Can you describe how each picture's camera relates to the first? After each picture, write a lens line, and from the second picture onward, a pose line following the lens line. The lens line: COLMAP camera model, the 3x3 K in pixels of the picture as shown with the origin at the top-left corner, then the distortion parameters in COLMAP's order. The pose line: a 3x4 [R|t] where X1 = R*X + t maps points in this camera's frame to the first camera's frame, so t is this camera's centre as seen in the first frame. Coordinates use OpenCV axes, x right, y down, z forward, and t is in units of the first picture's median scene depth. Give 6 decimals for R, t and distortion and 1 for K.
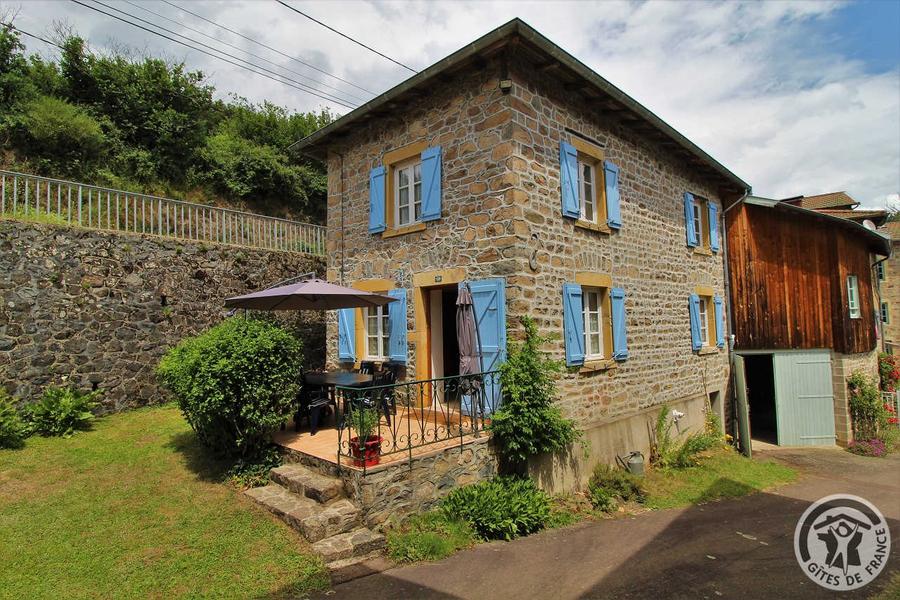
lens RADIAL K [[457.7, 0, 450.4], [0, 457.7, 302.7], [0, 0, 1]] dist [-0.000977, -0.000630]
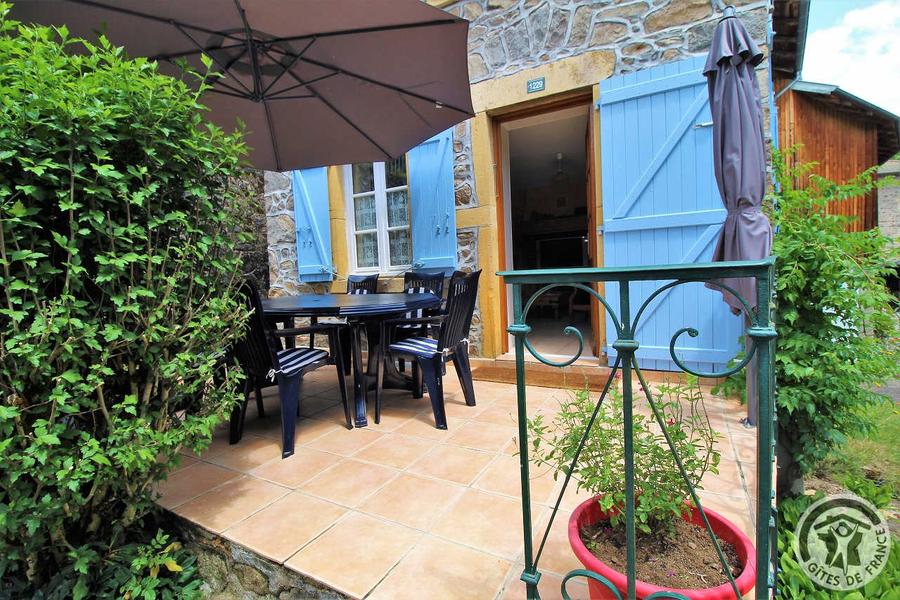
lens RADIAL K [[420.2, 0, 447.8], [0, 420.2, 297.7], [0, 0, 1]] dist [-0.005848, -0.000640]
pose [[0.979036, -0.029621, 0.201520, -0.189682], [0.009709, 0.995031, 0.099086, 0.110431], [-0.203453, -0.095053, 0.974460, 0.531886]]
